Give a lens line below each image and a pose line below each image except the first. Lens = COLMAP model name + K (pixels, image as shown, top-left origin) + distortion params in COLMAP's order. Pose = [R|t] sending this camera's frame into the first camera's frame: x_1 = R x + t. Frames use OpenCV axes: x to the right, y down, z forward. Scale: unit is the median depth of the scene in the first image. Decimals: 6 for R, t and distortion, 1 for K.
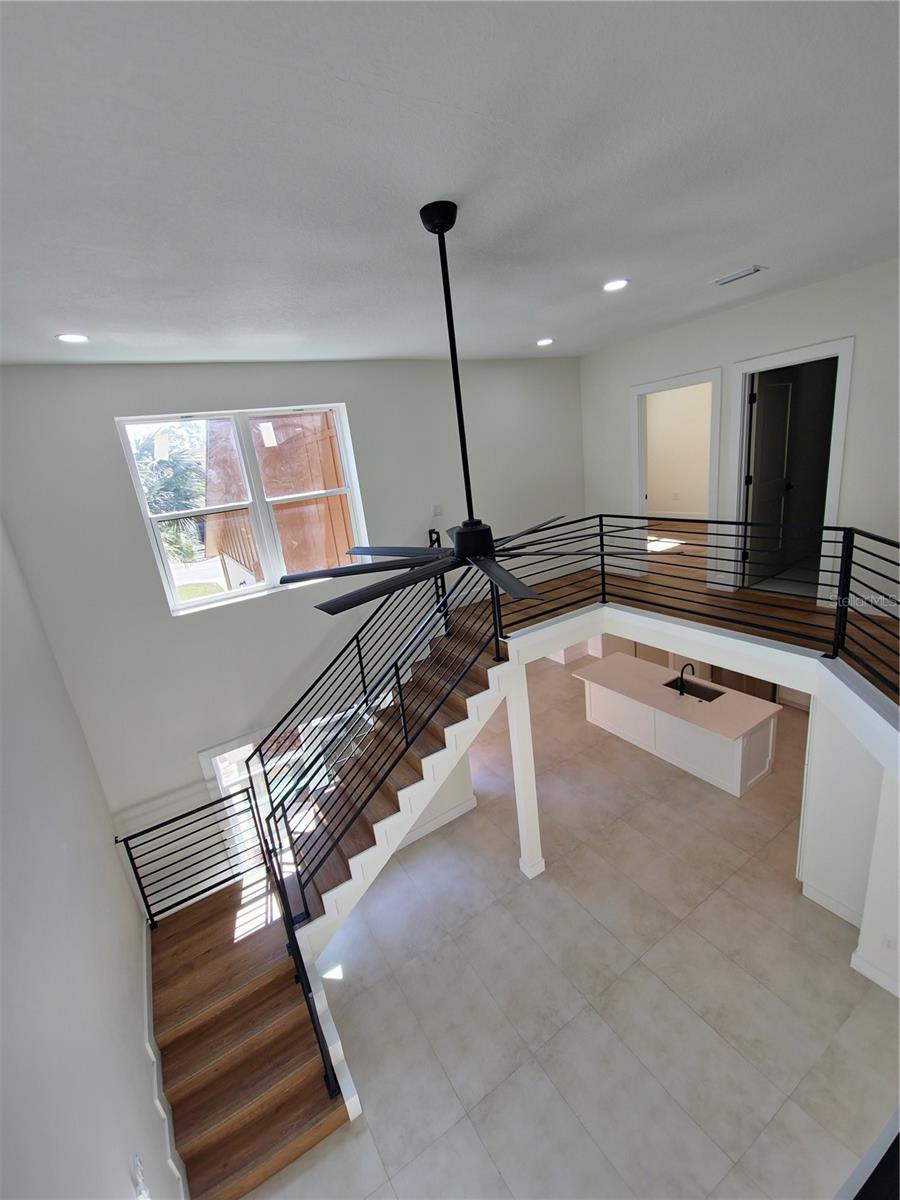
lens RADIAL K [[495.3, 0, 449.0], [0, 495.3, 596.0], [0, 0, 1]] dist [0.009363, -0.005393]
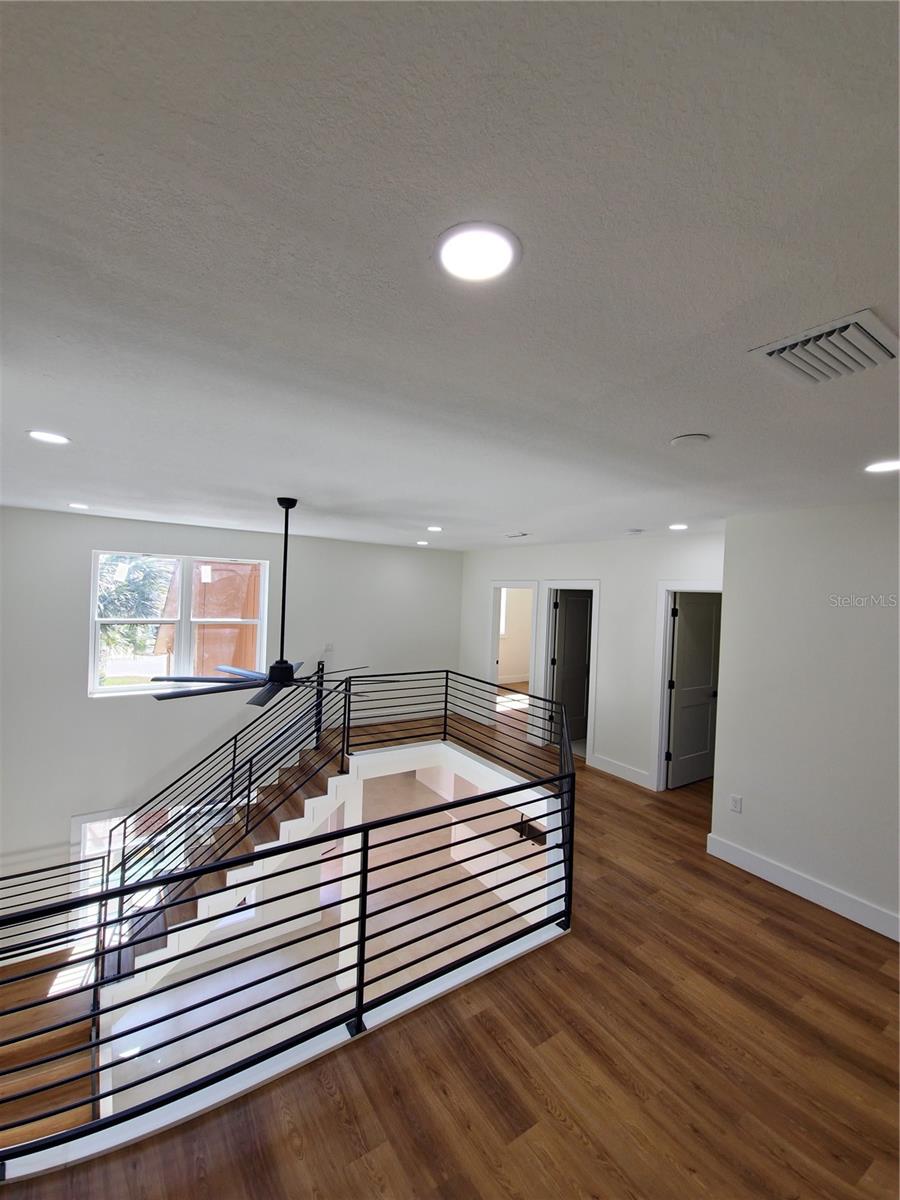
lens RADIAL K [[495.3, 0, 448.5], [0, 495.3, 598.9], [0, 0, 1]] dist [0.009363, -0.005393]
pose [[0.986369, 0.159821, 0.039157, 0.247651], [-0.143902, 0.953236, -0.265770, 0.005141], [-0.079801, 0.256513, 0.963241, -0.343006]]
